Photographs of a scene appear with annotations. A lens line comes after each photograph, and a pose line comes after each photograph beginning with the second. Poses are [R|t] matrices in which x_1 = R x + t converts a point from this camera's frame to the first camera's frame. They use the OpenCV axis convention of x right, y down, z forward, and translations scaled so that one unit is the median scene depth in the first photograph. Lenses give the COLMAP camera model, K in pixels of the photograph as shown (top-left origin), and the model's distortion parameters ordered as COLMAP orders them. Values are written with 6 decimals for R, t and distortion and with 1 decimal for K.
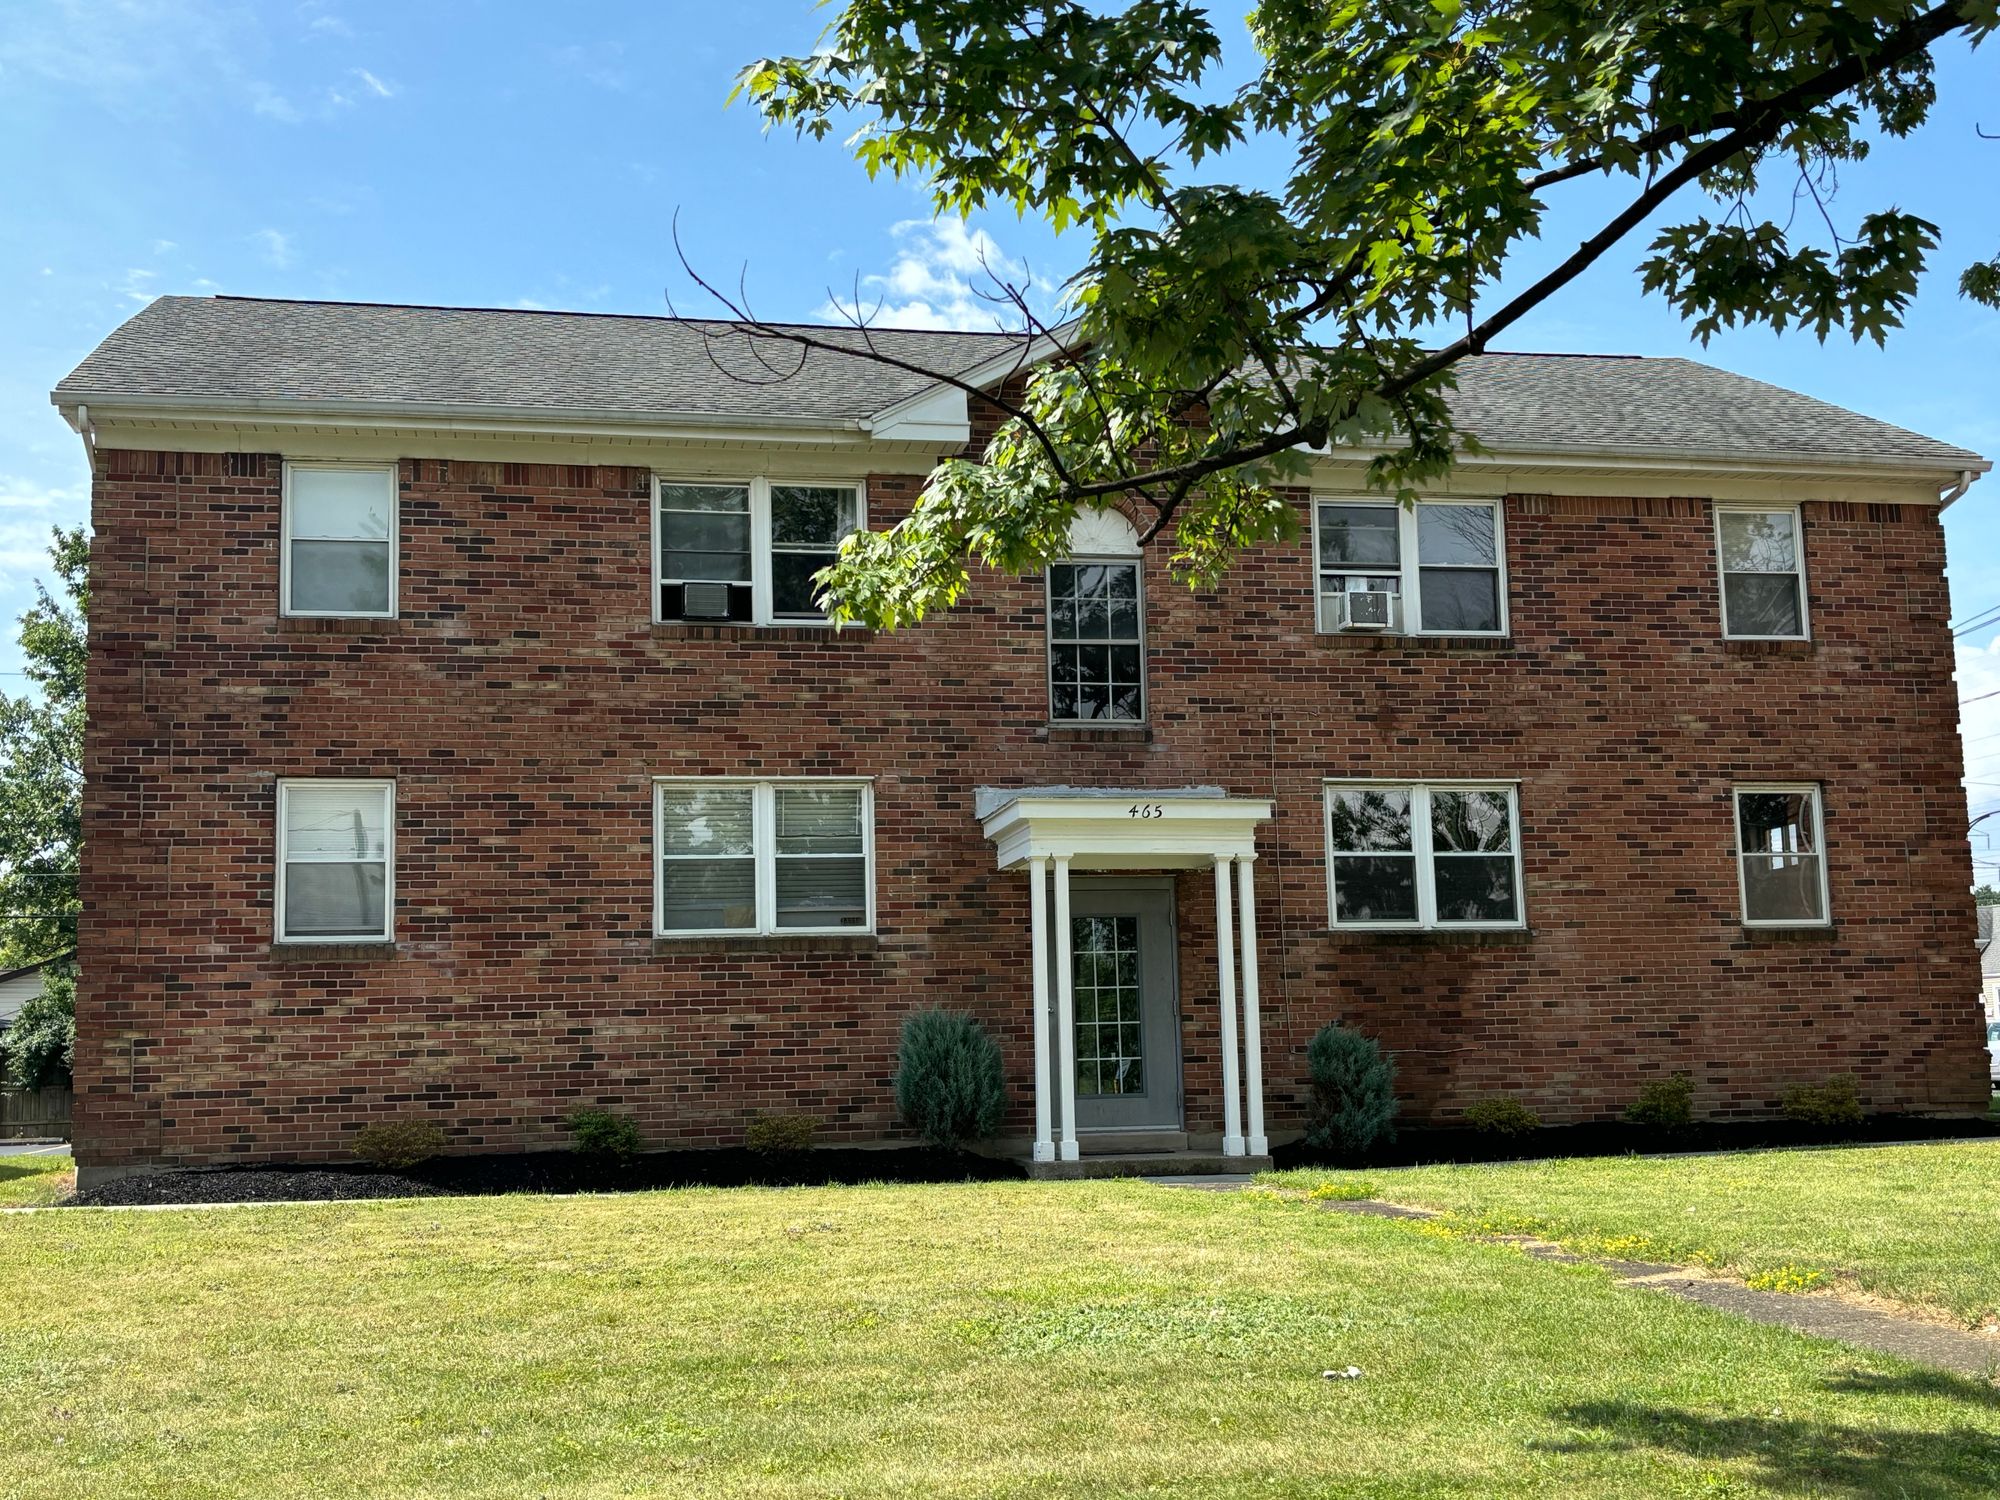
lens RADIAL K [[2252.7, 0, 993.7], [0, 2252.7, 767.7], [0, 0, 1]] dist [0.096774, 0.000000]
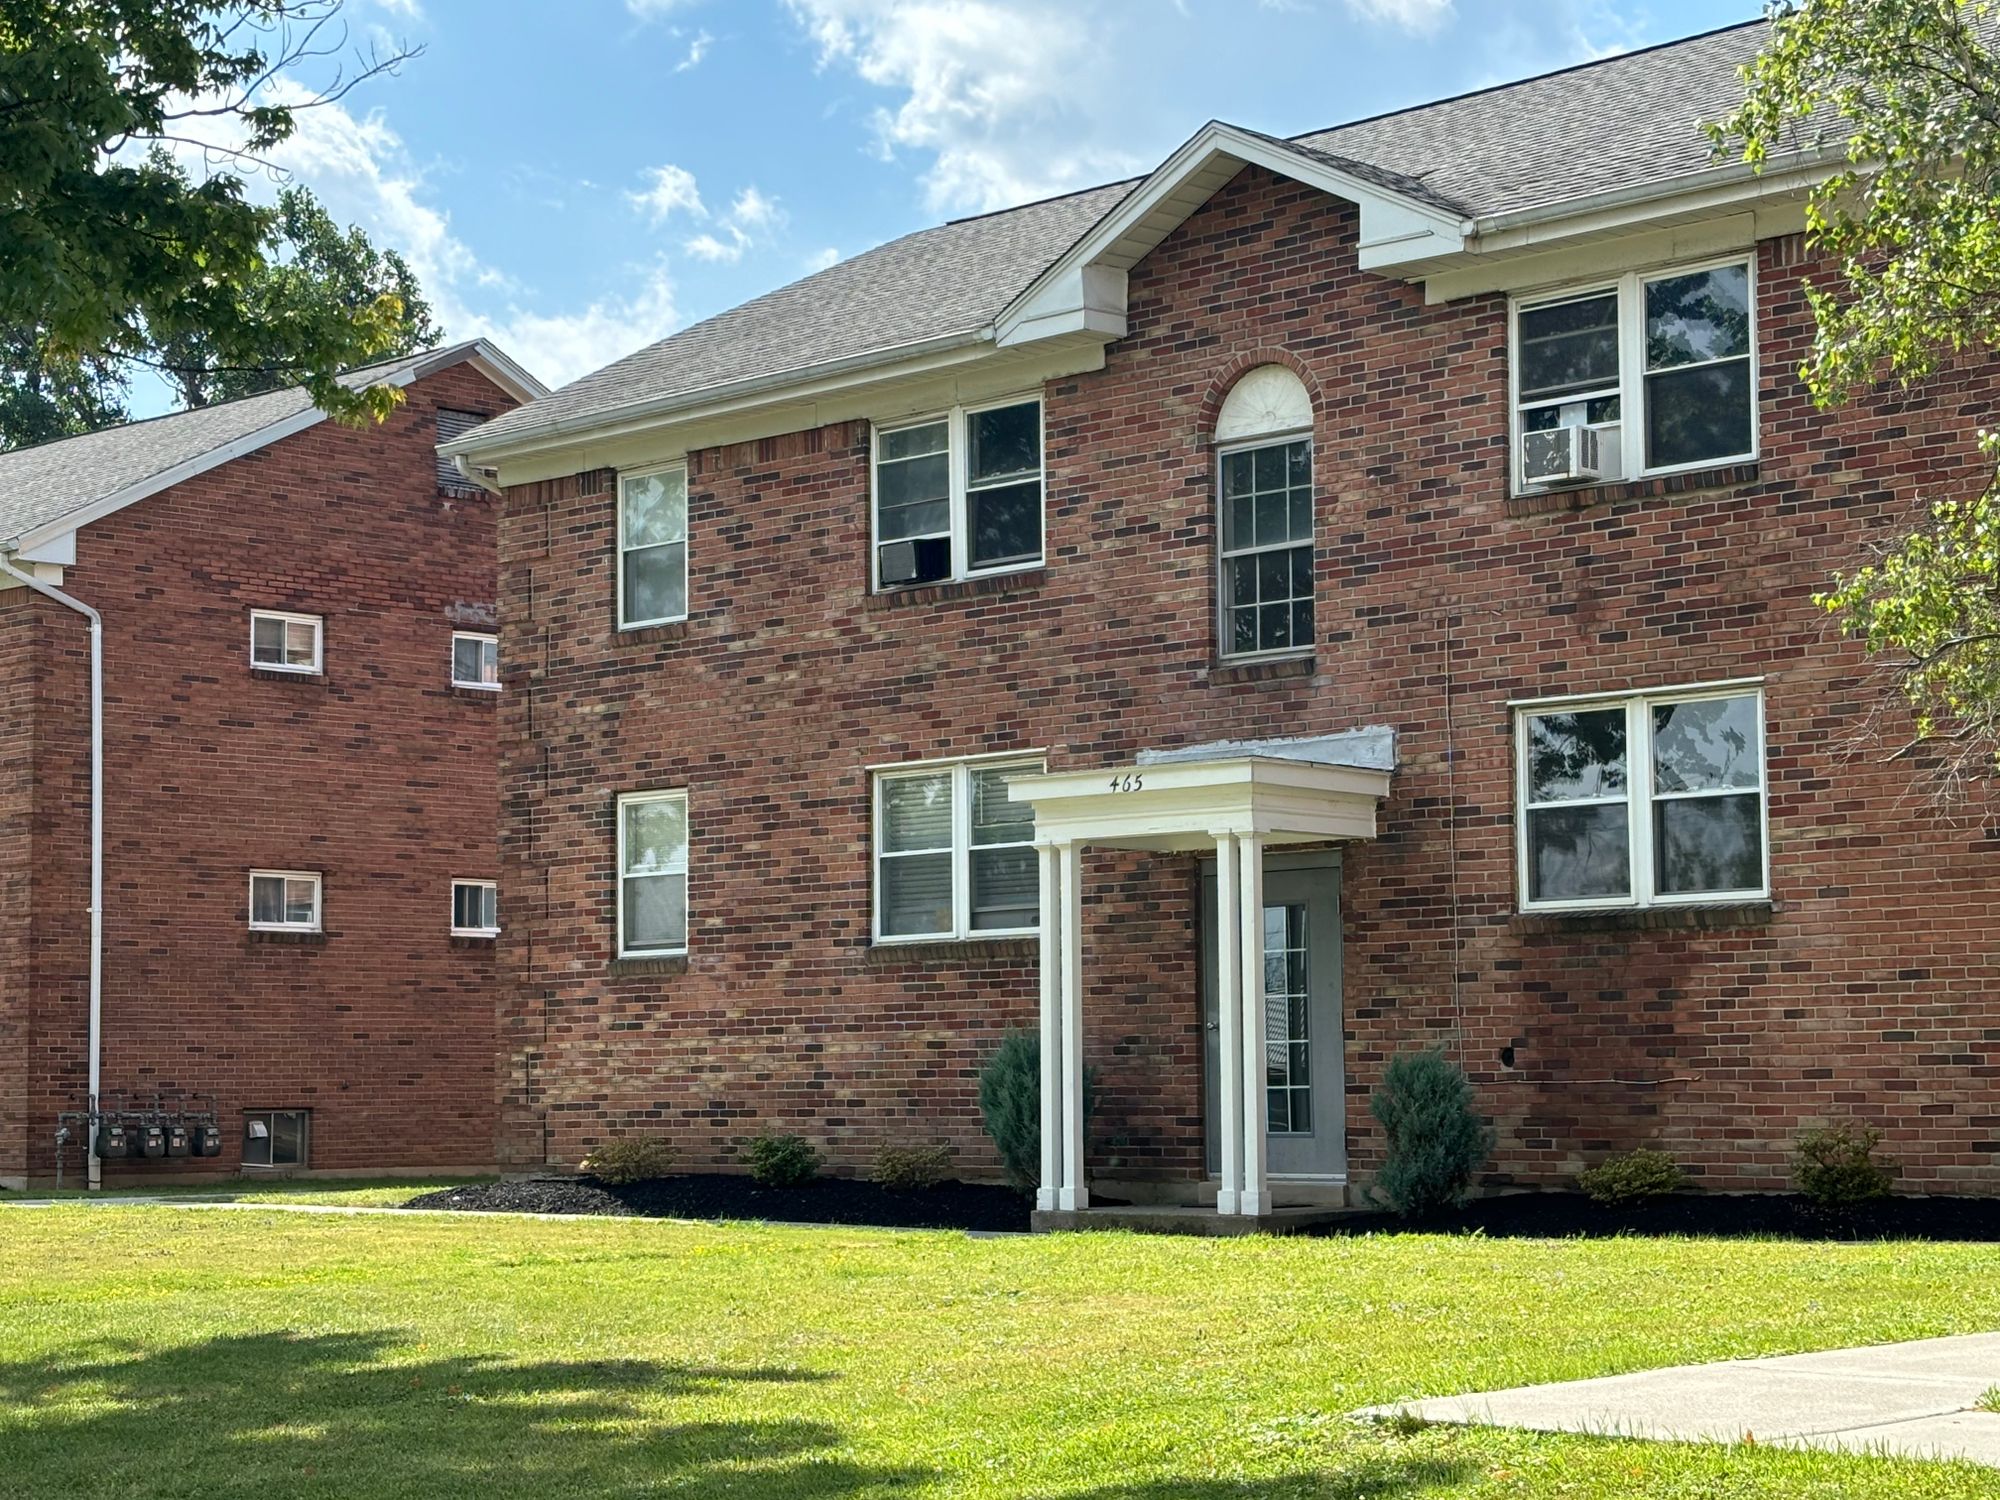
lens RADIAL K [[3639.1, 0, 997.8], [0, 3639.1, 768.5], [0, 0, 1]] dist [0.153459, 0.000000]
pose [[0.563717, -0.055934, -0.824072, 1.055025], [0.106258, 0.994325, 0.005197, 0.002726], [0.819104, -0.090494, 0.566462, 0.218380]]
